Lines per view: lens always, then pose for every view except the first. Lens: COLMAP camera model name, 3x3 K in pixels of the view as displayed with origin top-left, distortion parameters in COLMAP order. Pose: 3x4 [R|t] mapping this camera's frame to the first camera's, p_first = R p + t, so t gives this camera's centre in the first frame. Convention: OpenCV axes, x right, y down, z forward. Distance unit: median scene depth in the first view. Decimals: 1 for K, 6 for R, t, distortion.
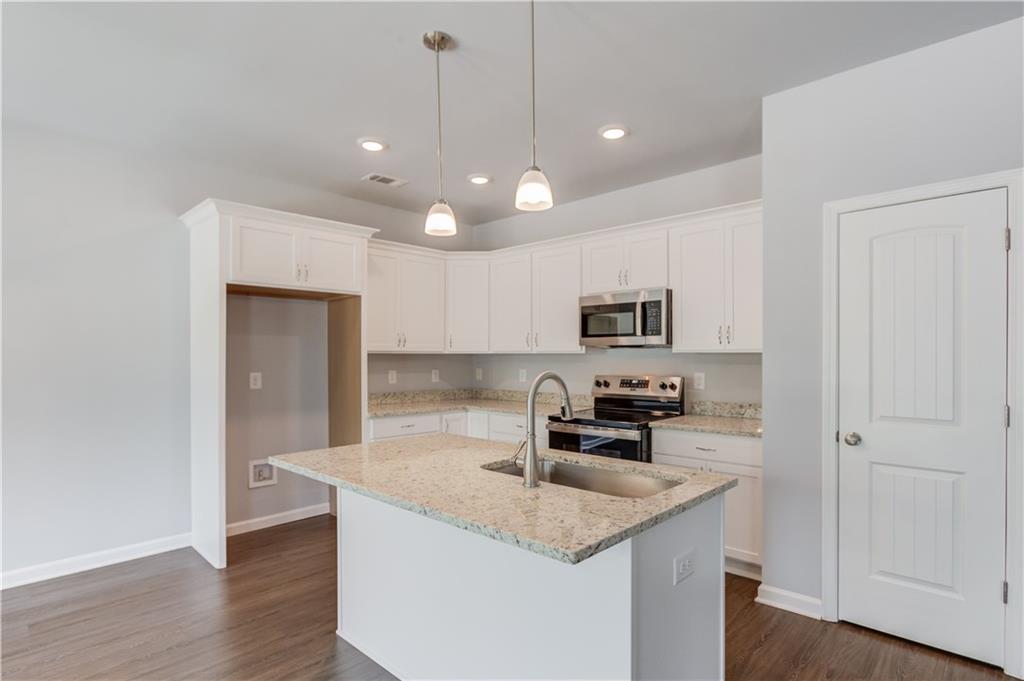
lens RADIAL K [[461.0, 0, 571.5], [0, 461.0, 350.3], [0, 0, 1]] dist [-0.000277, 0.000056]
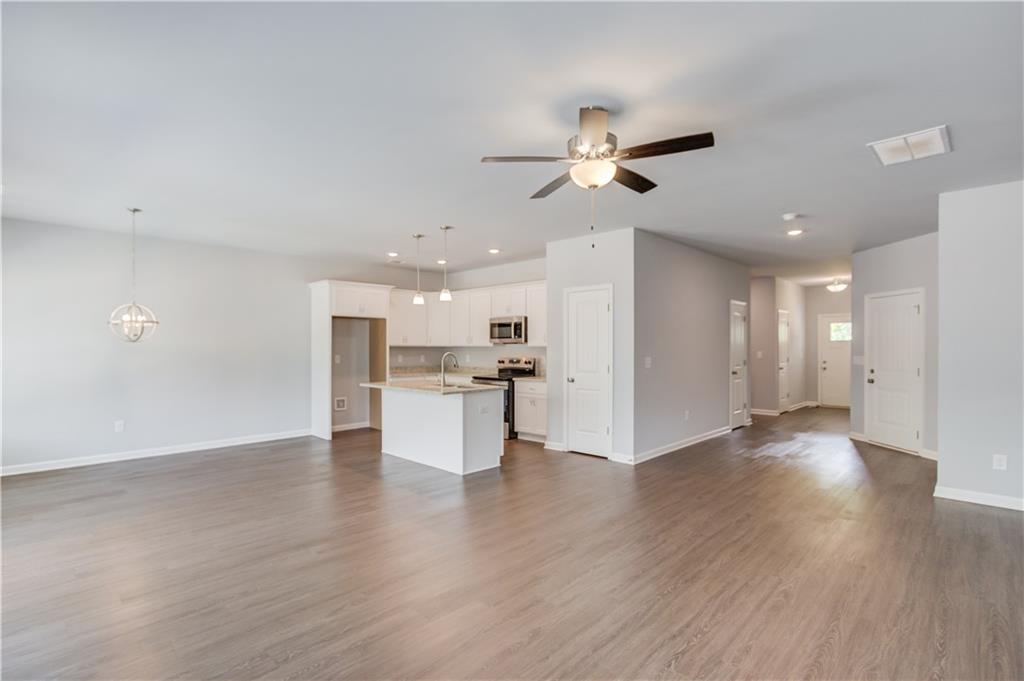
lens RADIAL K [[490.2, 0, 512.0], [0, 490.2, 340.5], [0, 0, 1]] dist [-0.003406, -0.000404]
pose [[0.990520, 0.000629, -0.137364, 0.438233], [-0.000771, 0.999999, -0.000974, -0.019020], [0.137363, 0.001070, 0.990520, -1.190318]]
